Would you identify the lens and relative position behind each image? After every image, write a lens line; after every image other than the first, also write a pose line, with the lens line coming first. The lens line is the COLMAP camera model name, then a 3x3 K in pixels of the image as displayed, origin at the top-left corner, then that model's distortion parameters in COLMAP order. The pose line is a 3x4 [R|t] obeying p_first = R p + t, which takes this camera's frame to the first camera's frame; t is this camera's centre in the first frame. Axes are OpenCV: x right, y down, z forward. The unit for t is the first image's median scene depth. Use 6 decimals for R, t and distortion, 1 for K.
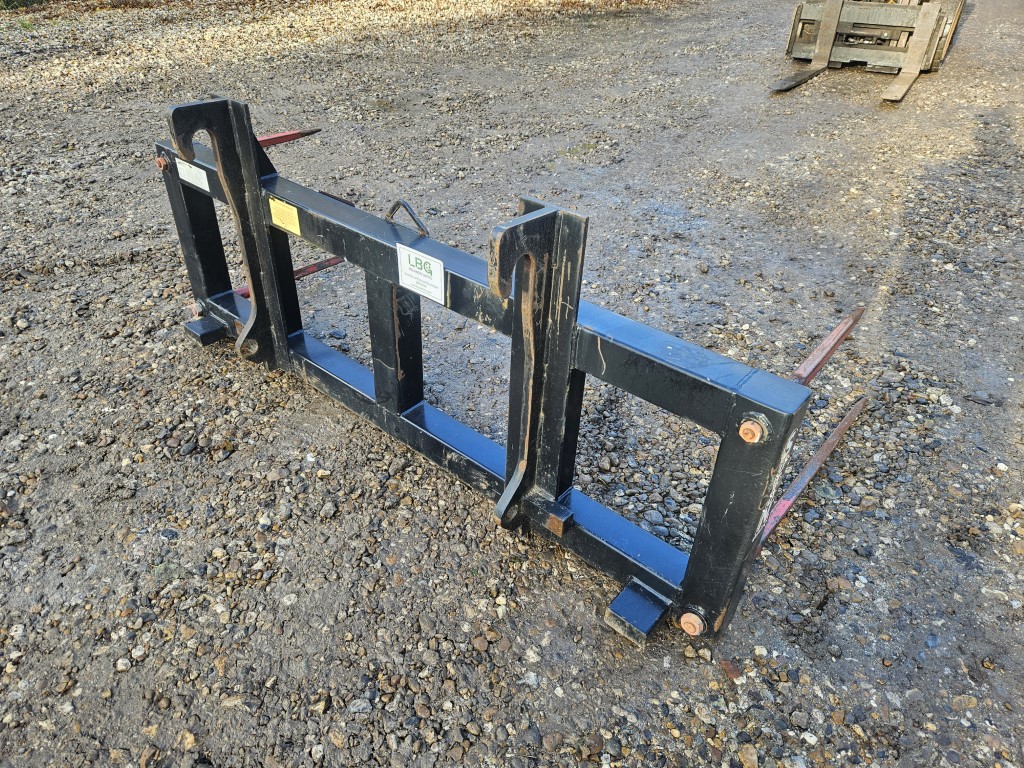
lens RADIAL K [[684.2, 0, 509.8], [0, 684.2, 382.5], [0, 0, 1]] dist [0.064055, -0.051591]
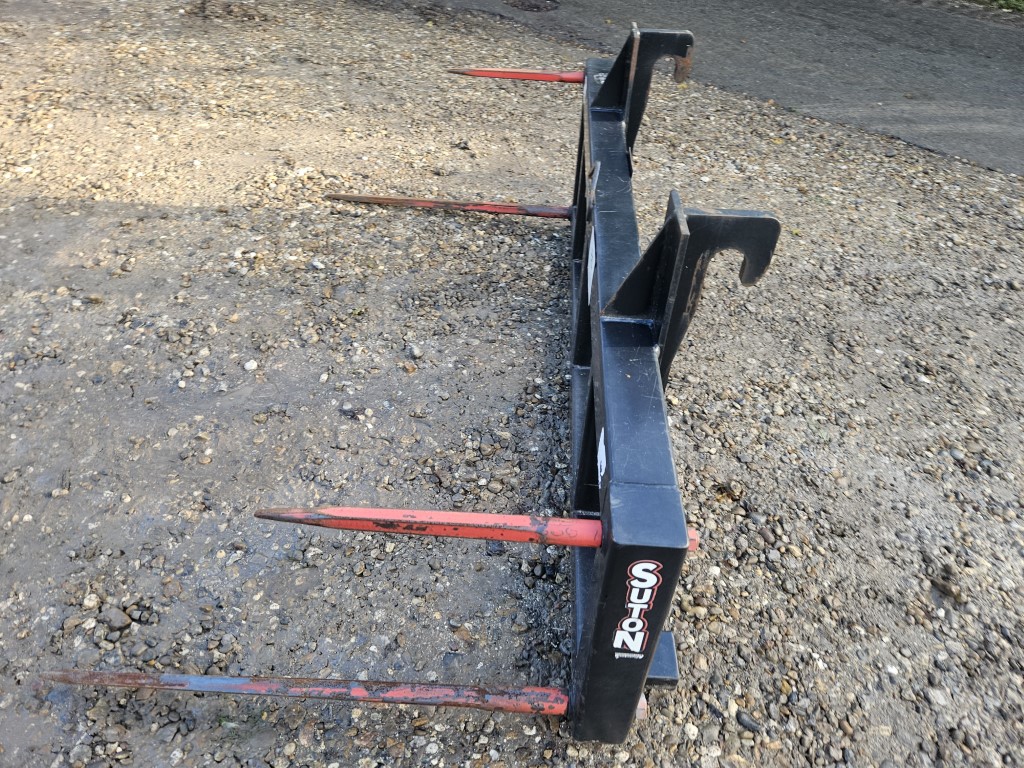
lens RADIAL K [[677.5, 0, 521.2], [0, 677.5, 395.2], [0, 0, 1]] dist [0.065840, -0.051351]
pose [[-0.602676, -0.580154, 0.547908, -0.764016], [0.399976, 0.374517, 0.836515, -0.932094], [-0.690508, 0.723297, 0.006336, 1.238826]]
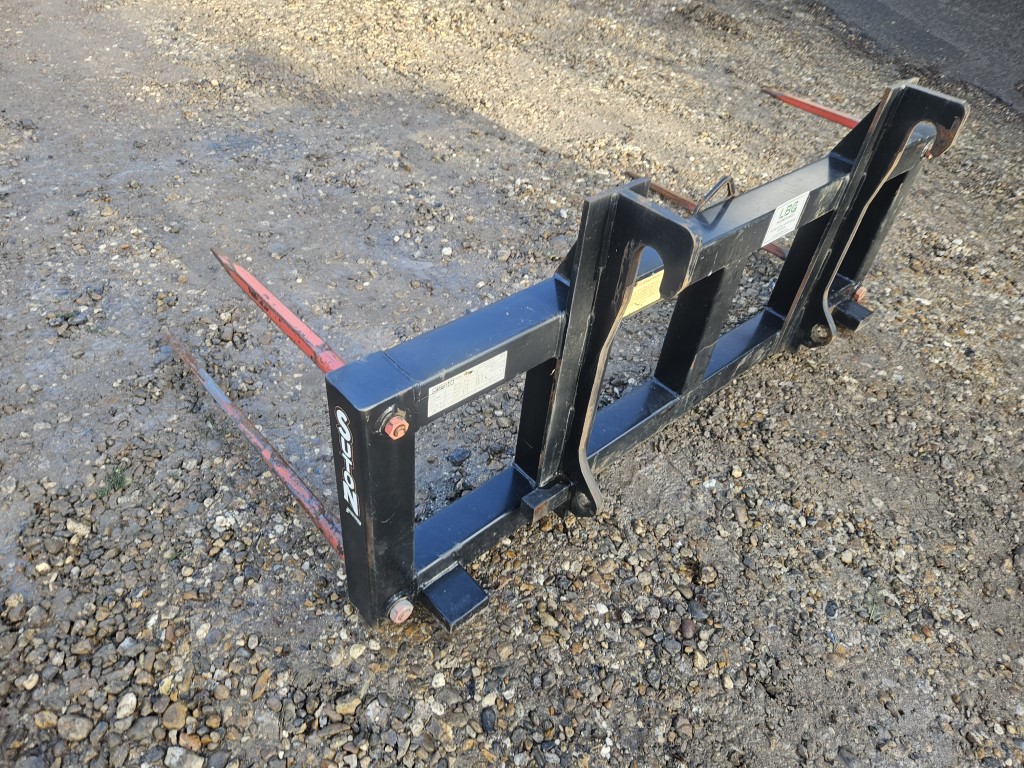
lens RADIAL K [[673.5, 0, 517.9], [0, 673.5, 386.0], [0, 0, 1]] dist [0.074815, -0.064530]
pose [[0.135863, -0.685834, 0.714963, -0.987582], [0.482973, 0.675946, 0.556628, -0.683760], [-0.865031, 0.269683, 0.423076, 0.888261]]
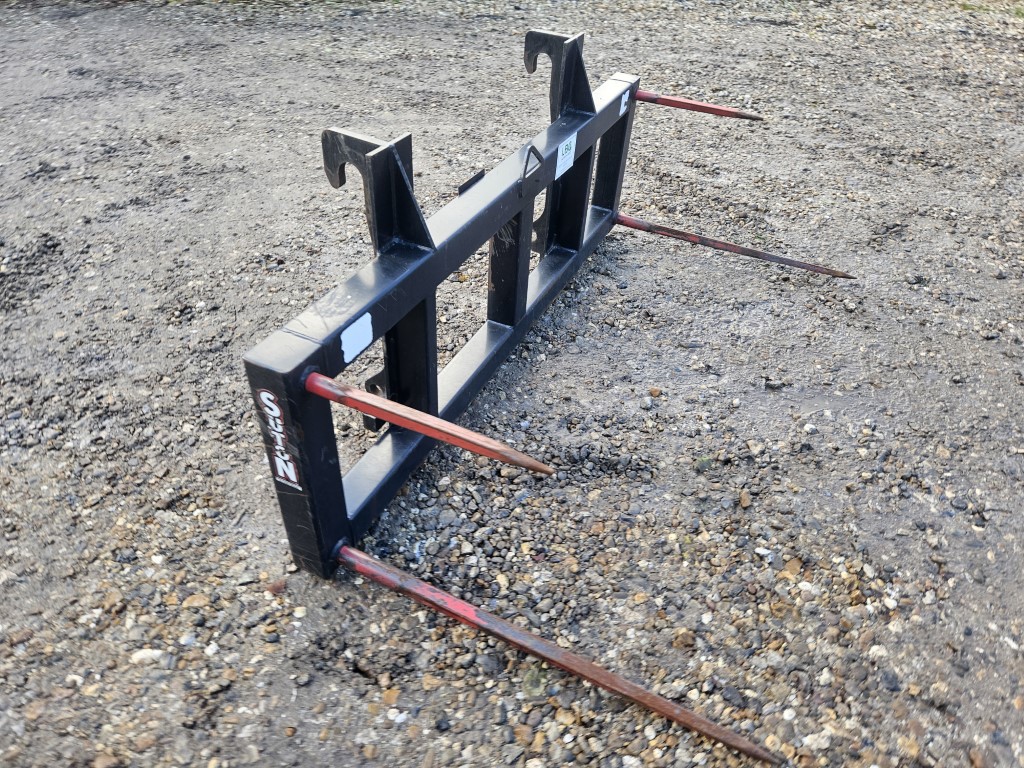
lens RADIAL K [[676.5, 0, 522.6], [0, 676.5, 377.4], [0, 0, 1]] dist [0.064741, -0.052292]
pose [[0.267024, 0.600280, -0.753898, 0.860041], [-0.589854, 0.720449, 0.364726, -0.370008], [0.762083, 0.347299, 0.546455, 0.485996]]
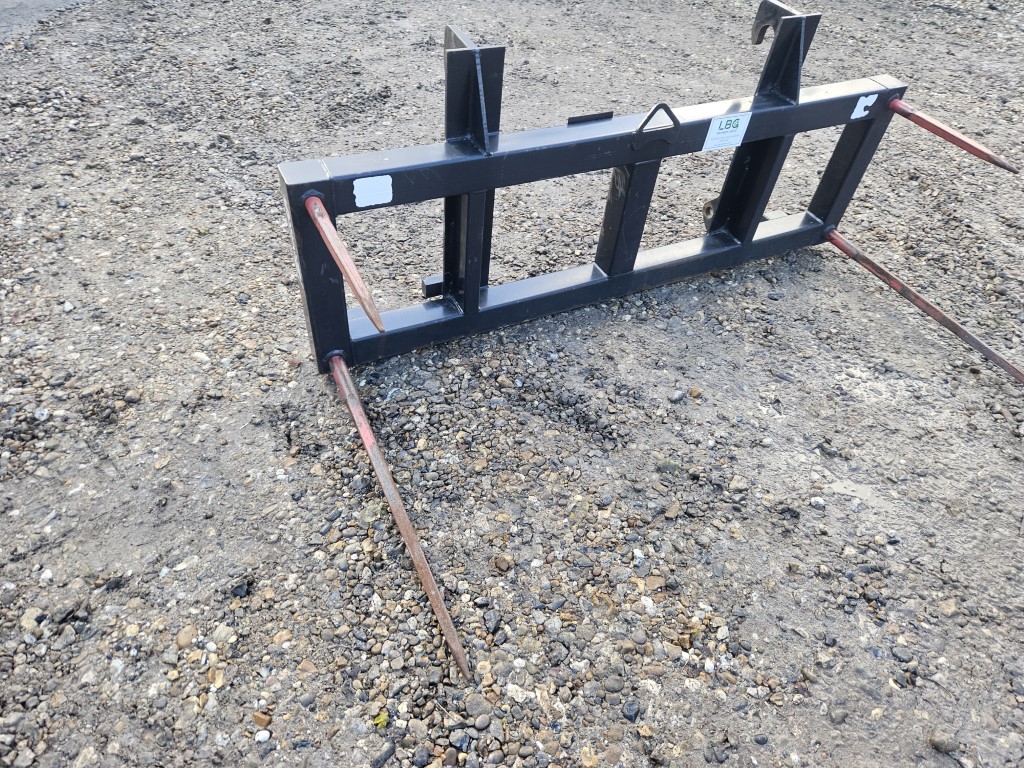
lens RADIAL K [[673.5, 0, 527.6], [0, 673.5, 383.7], [0, 0, 1]] dist [0.065222, -0.050339]
pose [[-0.384026, 0.611050, -0.692200, 0.936495], [-0.608484, 0.396373, 0.687485, -0.683083], [0.694457, 0.685205, 0.219597, 0.871950]]
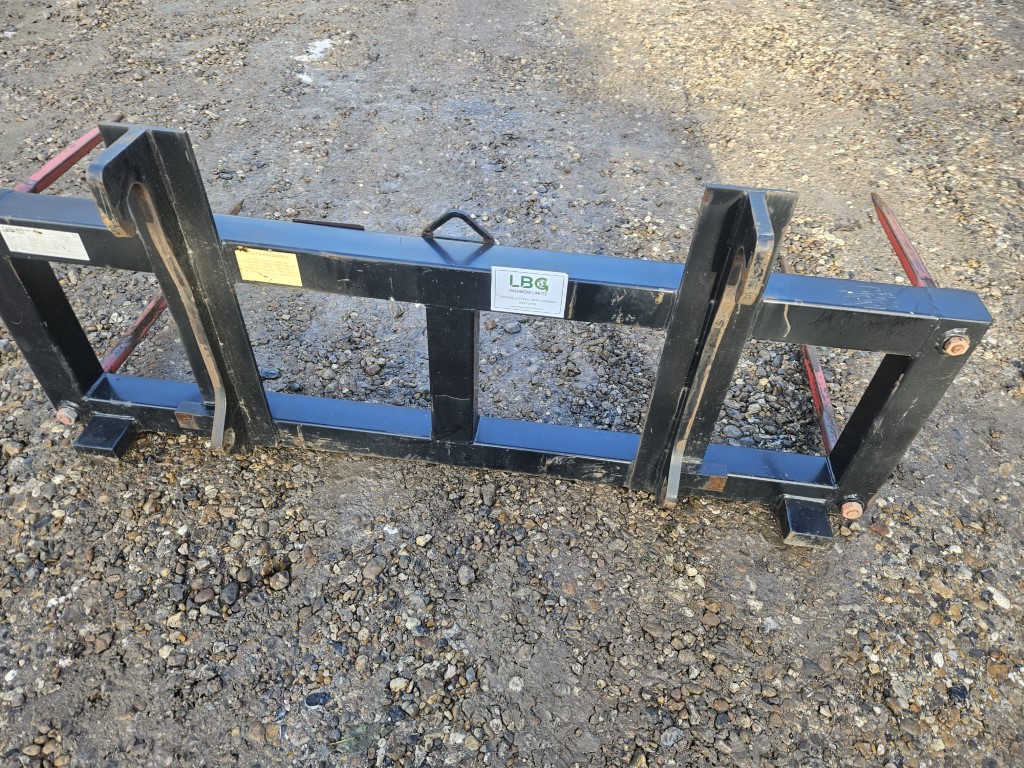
lens RADIAL K [[677.5, 0, 521.2], [0, 677.5, 395.2], [0, 0, 1]] dist [0.065840, -0.051351]
pose [[0.832441, -0.388342, 0.395264, -0.468477], [0.301111, 0.915840, 0.265649, -0.241237], [-0.465161, -0.102119, 0.879316, 0.225894]]
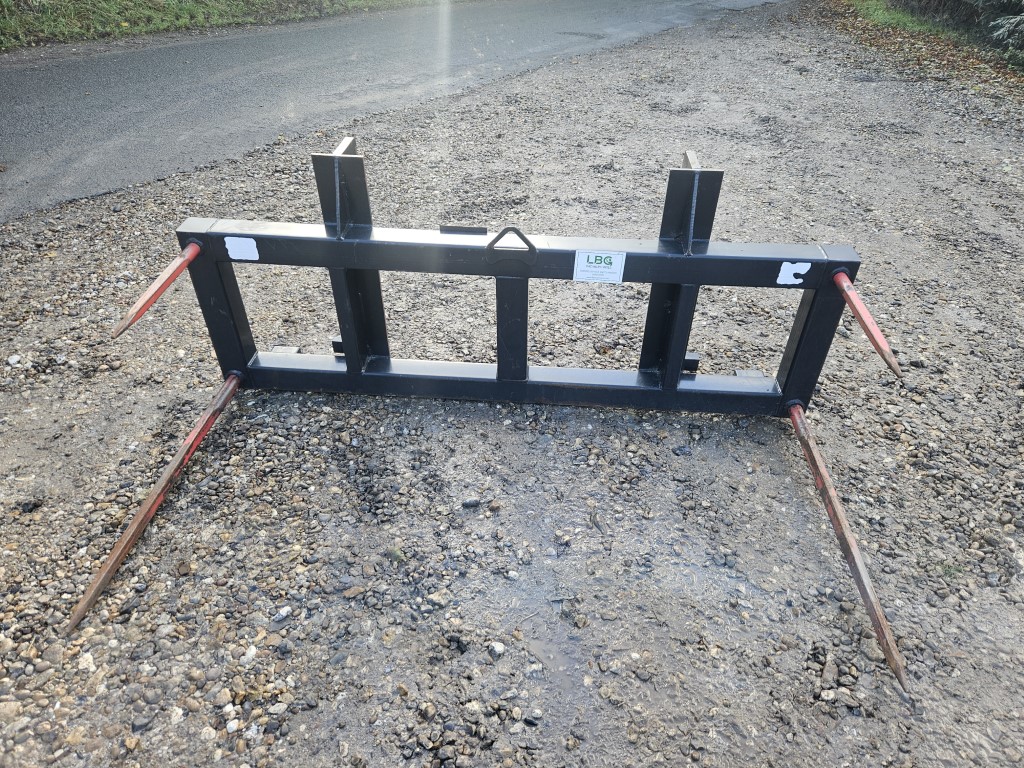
lens RADIAL K [[676.2, 0, 527.8], [0, 676.2, 382.4], [0, 0, 1]] dist [0.068132, -0.054130]
pose [[-0.799428, 0.333429, -0.499740, 0.484009], [-0.379675, 0.364254, 0.850392, -1.134090], [0.465578, 0.869566, -0.164600, 1.377925]]
